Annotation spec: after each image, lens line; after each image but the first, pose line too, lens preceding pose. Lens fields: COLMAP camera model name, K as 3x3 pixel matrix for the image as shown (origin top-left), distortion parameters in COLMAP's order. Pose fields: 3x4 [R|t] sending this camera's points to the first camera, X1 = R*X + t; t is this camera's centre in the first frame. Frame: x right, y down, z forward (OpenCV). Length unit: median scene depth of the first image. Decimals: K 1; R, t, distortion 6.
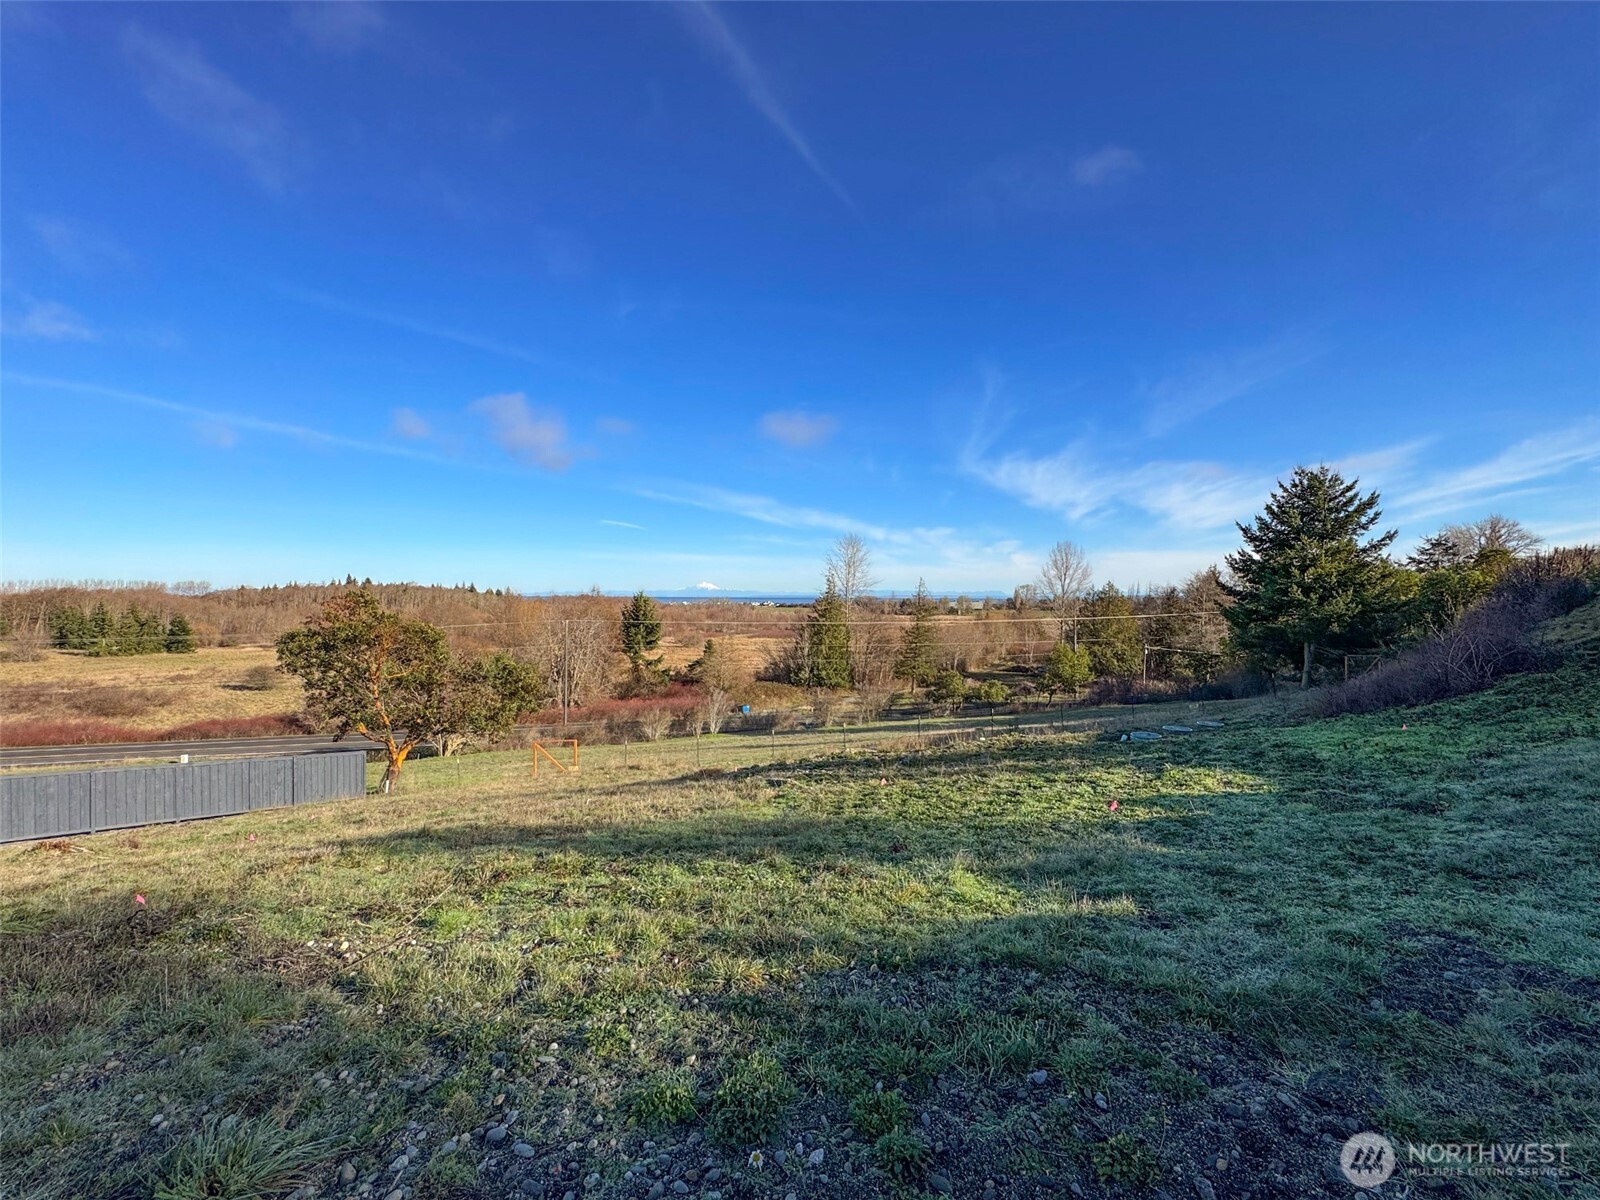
lens RADIAL K [[656.2, 0, 824.4], [0, 656.2, 586.0], [0, 0, 1]] dist [0.007664, 0.001481]
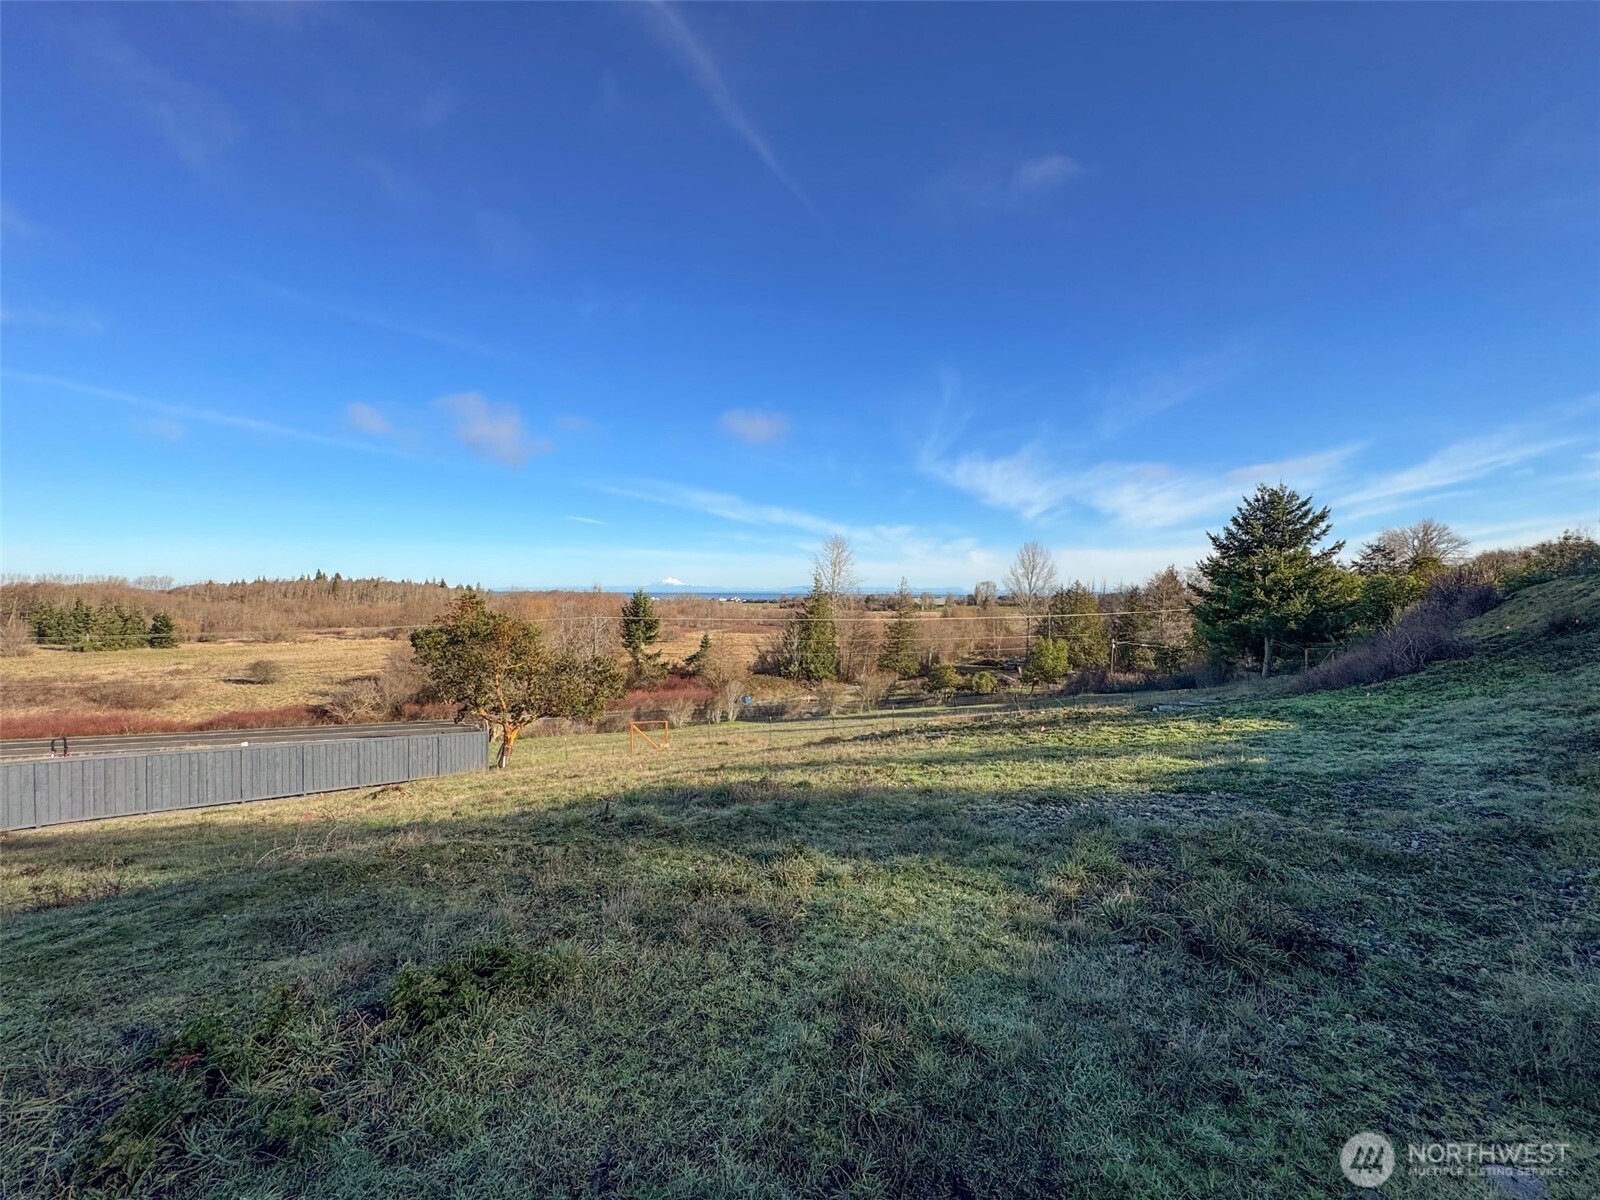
lens RADIAL K [[656.2, 0, 802.8], [0, 656.2, 575.4], [0, 0, 1]] dist [0.007664, 0.001481]
pose [[0.999346, 0.003753, 0.035974, -0.054128], [-0.003401, 0.999946, -0.009819, -0.003674], [-0.036009, 0.009690, 0.999304, -0.053642]]
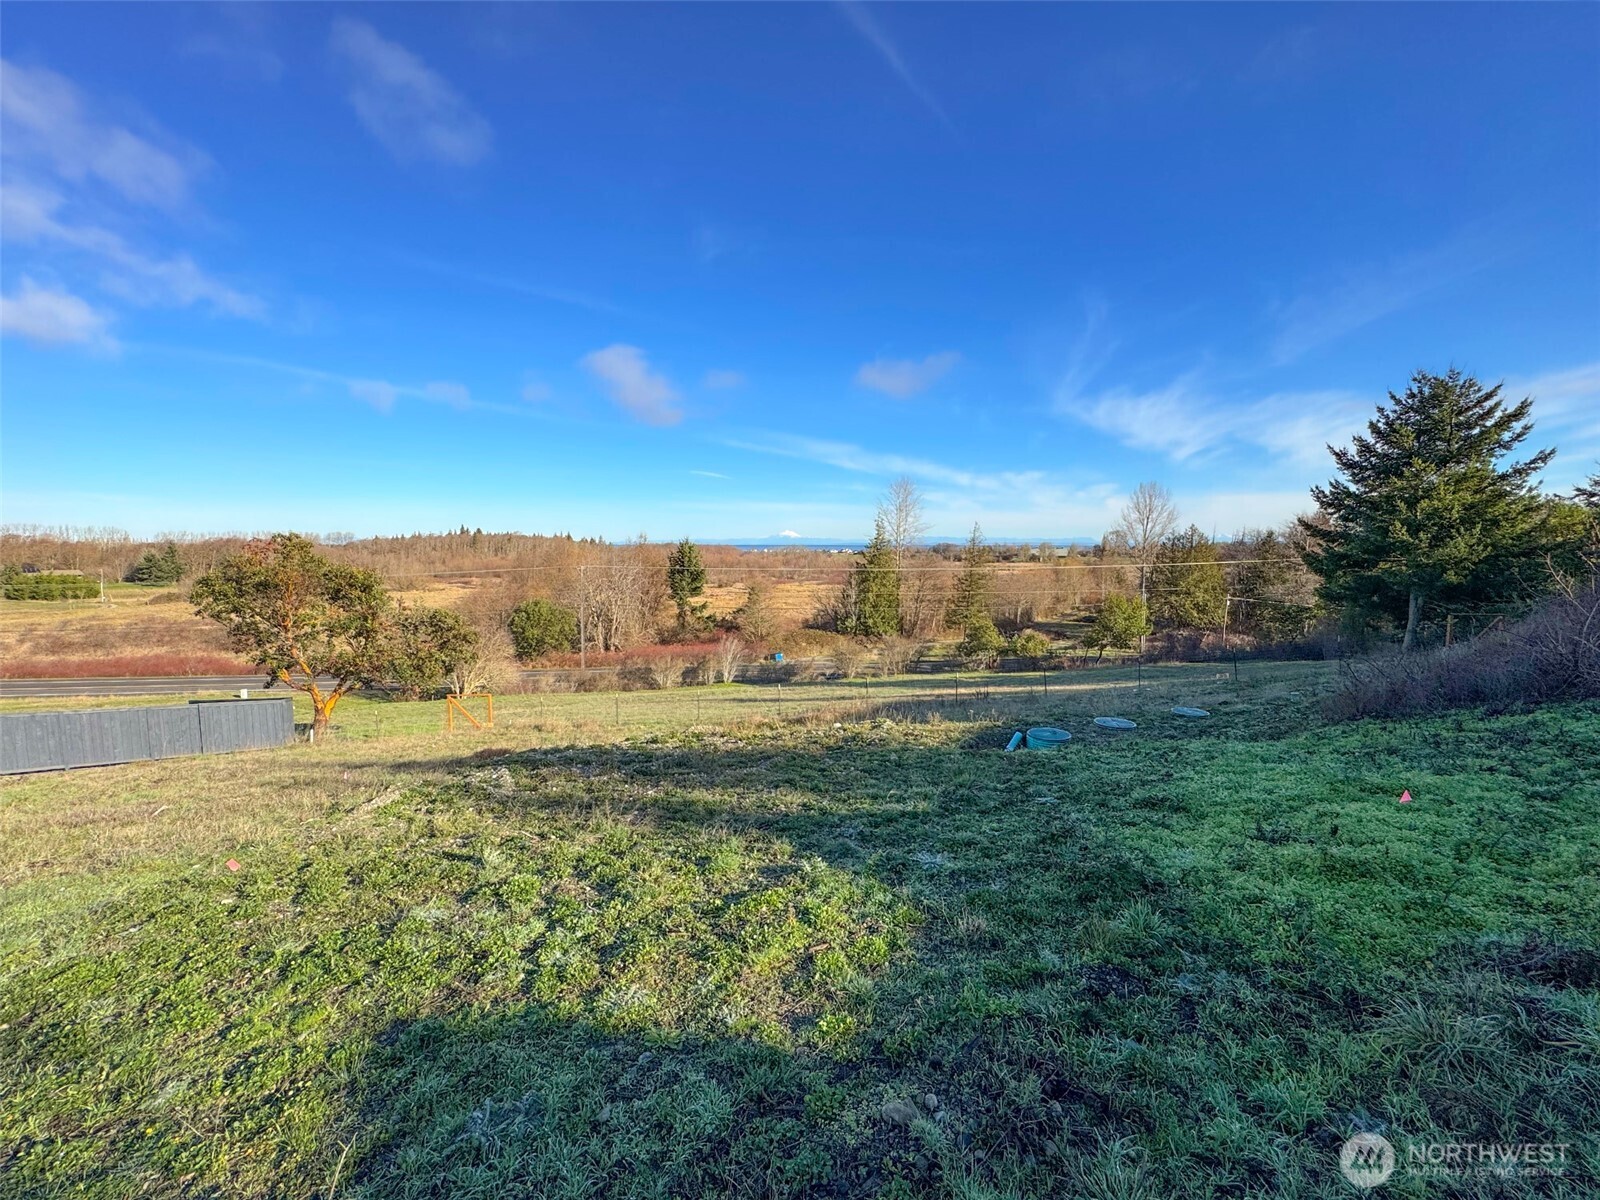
lens RADIAL K [[656.2, 0, 822.3], [0, 656.2, 590.6], [0, 0, 1]] dist [0.007664, 0.001481]
pose [[0.990723, 0.008400, -0.135636, 0.057994], [0.003191, 0.996375, 0.085013, 0.005198], [0.135859, -0.084657, 0.987105, 0.046956]]
